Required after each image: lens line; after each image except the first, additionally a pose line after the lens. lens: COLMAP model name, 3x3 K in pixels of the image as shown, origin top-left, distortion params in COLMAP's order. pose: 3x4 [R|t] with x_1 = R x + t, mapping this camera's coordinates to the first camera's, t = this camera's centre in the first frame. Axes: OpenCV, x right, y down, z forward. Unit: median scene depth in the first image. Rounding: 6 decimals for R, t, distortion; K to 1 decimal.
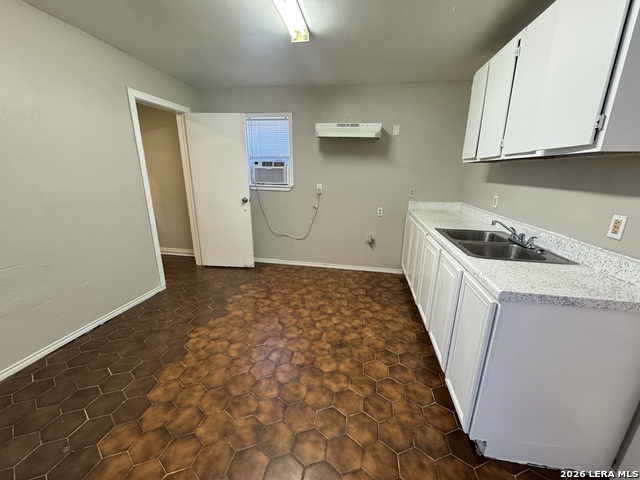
lens RADIAL K [[252.9, 0, 320.0], [0, 252.9, 240.0], [0, 0, 1]] dist [-0.005400, 0.000304]
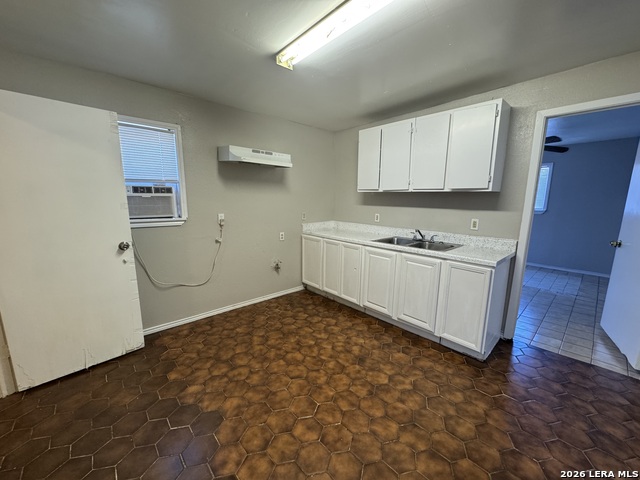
lens RADIAL K [[252.9, 0, 320.0], [0, 252.9, 240.0], [0, 0, 1]] dist [-0.005400, 0.000304]
pose [[0.620877, -0.142373, 0.770871, -0.574426], [0.206871, 0.978267, 0.014059, -0.097162], [-0.756119, 0.150742, 0.636836, 0.277521]]
